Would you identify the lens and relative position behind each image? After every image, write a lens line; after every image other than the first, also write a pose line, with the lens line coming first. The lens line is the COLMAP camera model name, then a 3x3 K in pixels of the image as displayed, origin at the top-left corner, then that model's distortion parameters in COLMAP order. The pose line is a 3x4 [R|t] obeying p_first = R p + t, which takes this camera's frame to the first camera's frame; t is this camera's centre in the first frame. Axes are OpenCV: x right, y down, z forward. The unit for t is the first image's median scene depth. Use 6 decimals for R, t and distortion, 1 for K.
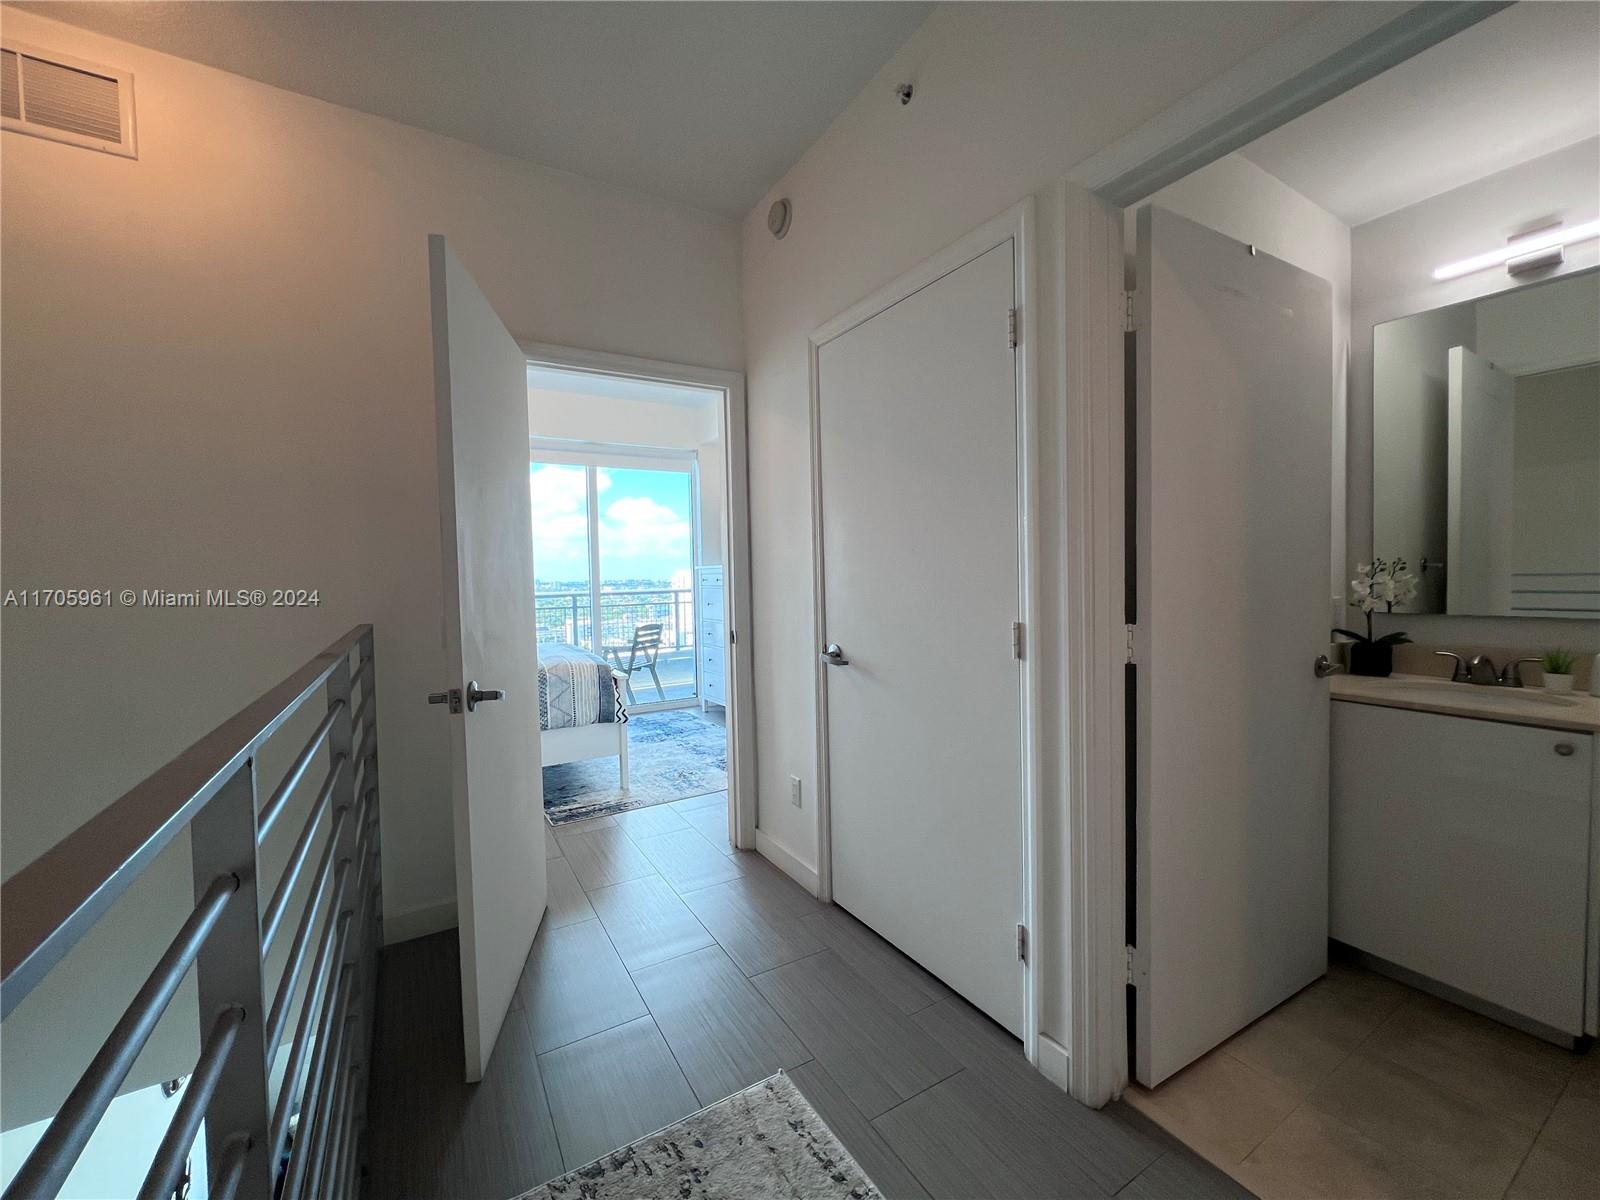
lens RADIAL K [[642.1, 0, 800.3], [0, 642.1, 594.9], [0, 0, 1]] dist [-0.001701, 0.001010]
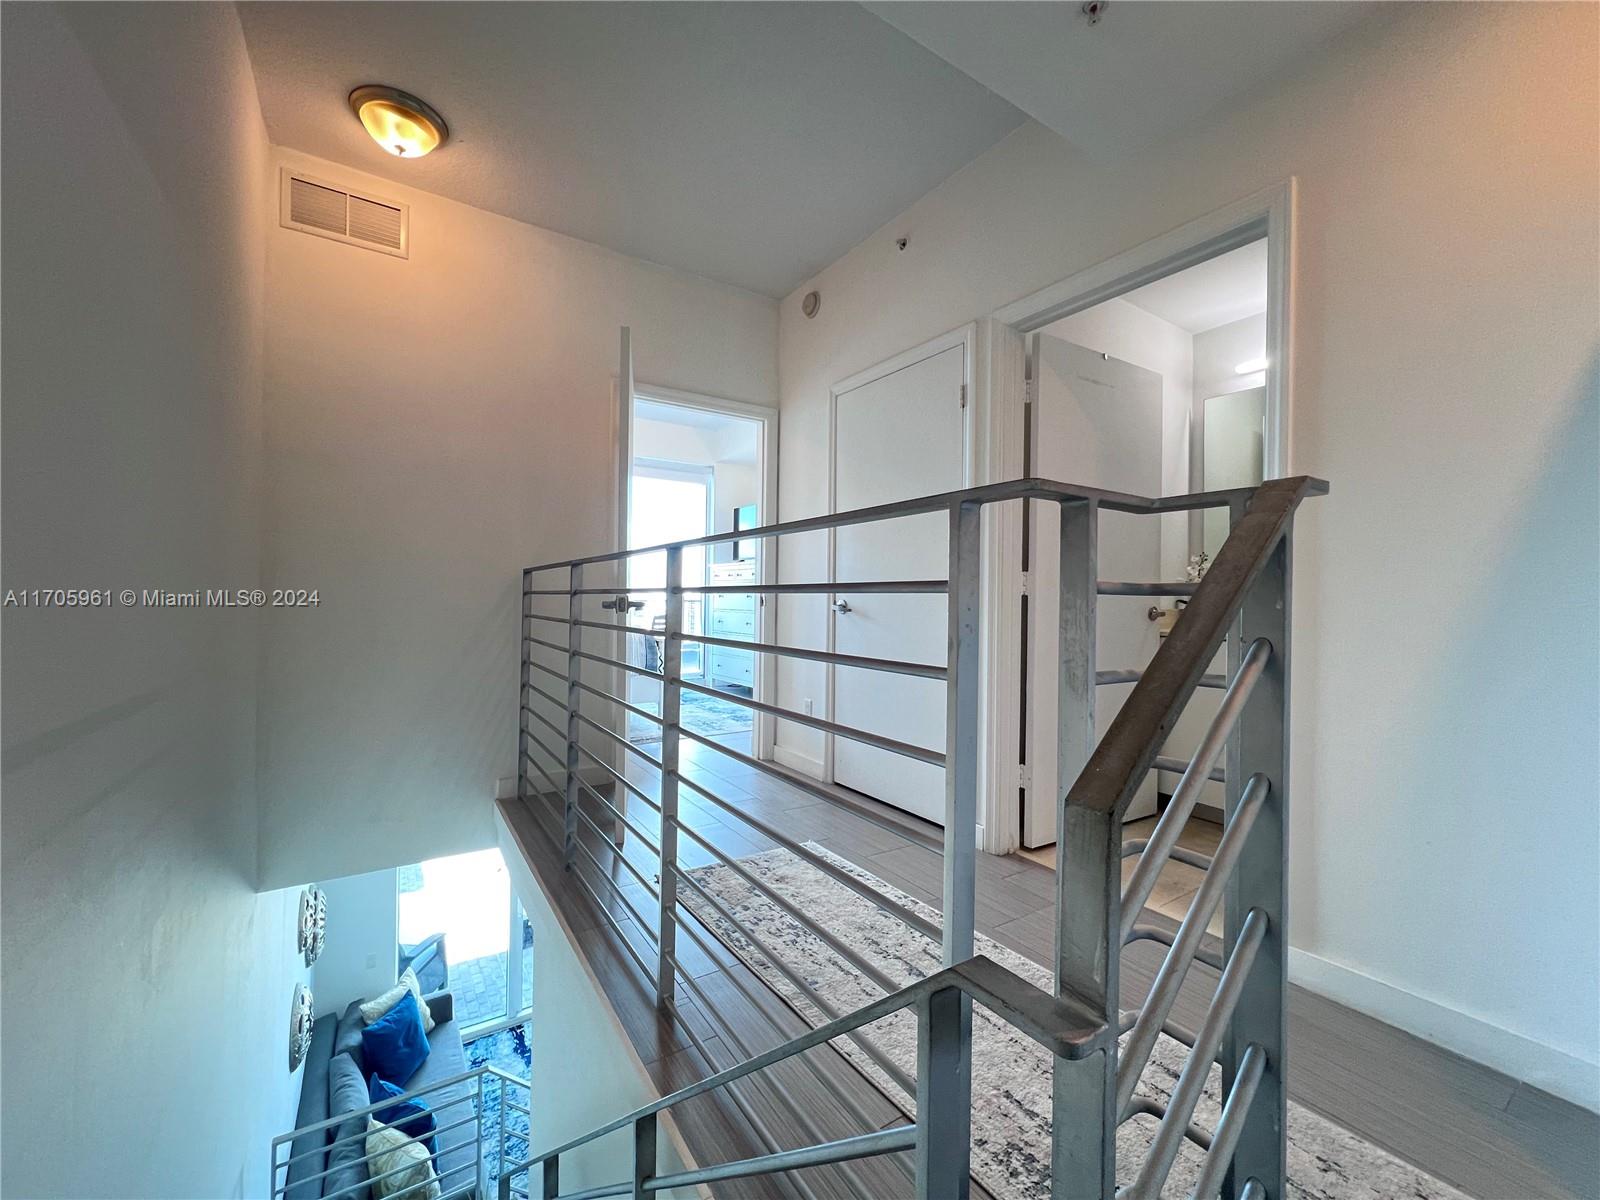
lens RADIAL K [[642.1, 0, 800.2], [0, 642.1, 599.2], [0, 0, 1]] dist [-0.001701, 0.001010]
pose [[0.998720, 0.034313, 0.037161, -0.109311], [-0.033194, 0.998989, -0.030323, 0.143657], [-0.038164, 0.029050, 0.998849, -0.514998]]
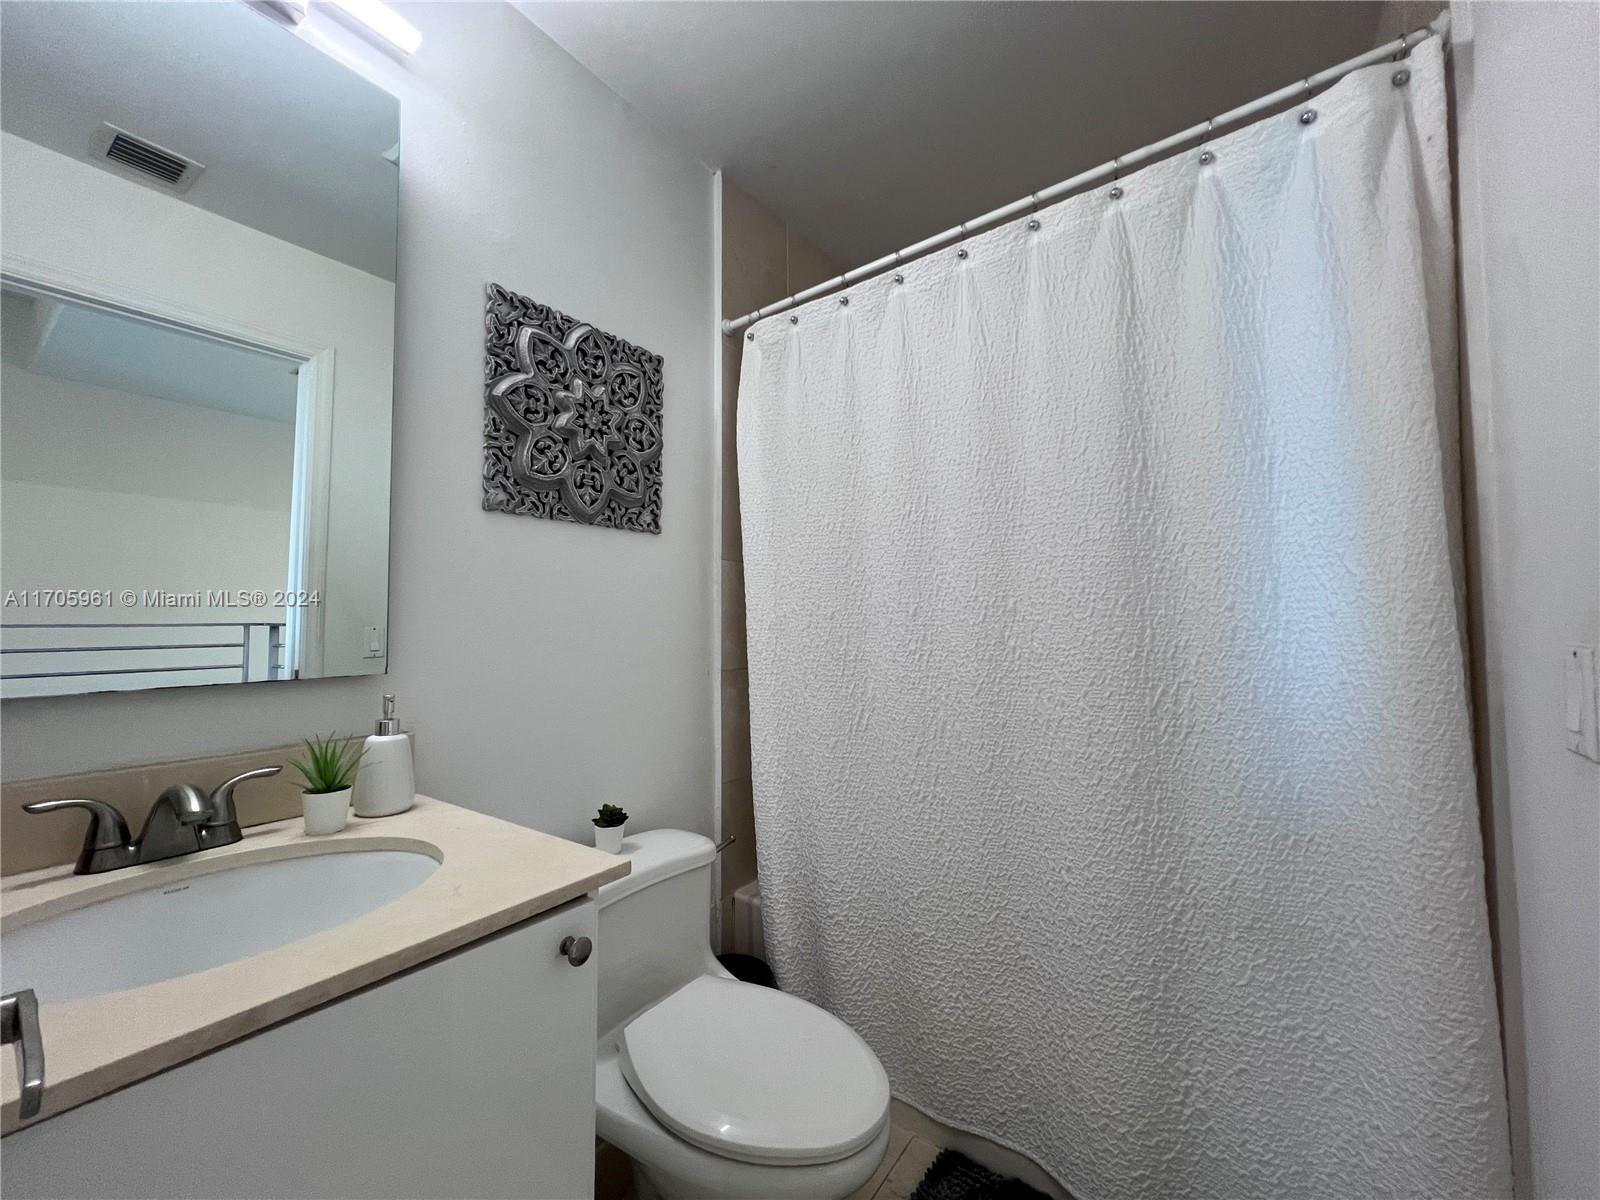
lens RADIAL K [[640.0, 0, 808.1], [0, 640.0, 600.7], [0, 0, 1]] dist [-0.000131, 0.000176]
pose [[-0.399716, 0.057880, 0.914810, 0.541508], [0.035569, 0.998232, -0.047616, 0.009940], [-0.915949, 0.013506, -0.401068, 0.825403]]
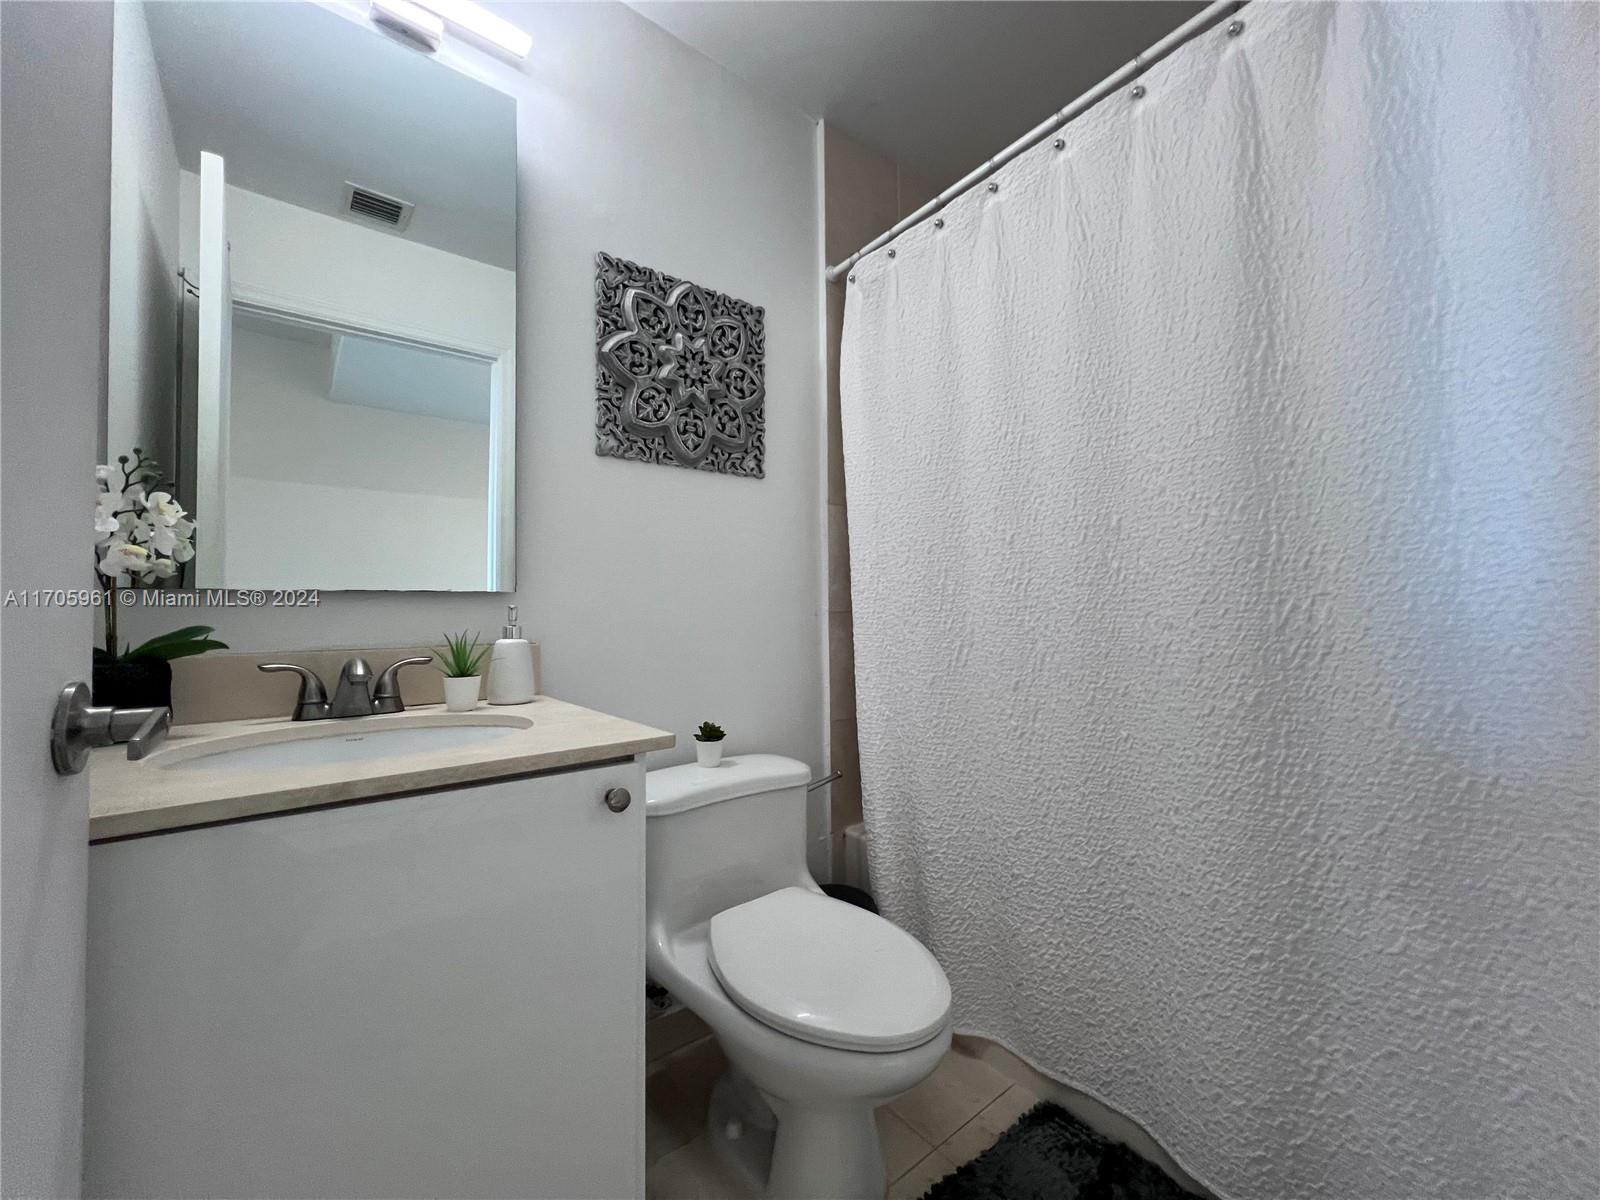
lens RADIAL K [[640.0, 0, 799.4], [0, 640.0, 596.1], [0, 0, 1]] dist [-0.000131, 0.000176]
pose [[-0.134643, 0.042269, 0.989992, 0.507947], [0.038144, 0.998570, -0.037448, 0.077543], [-0.990160, 0.032720, -0.136063, 0.734992]]
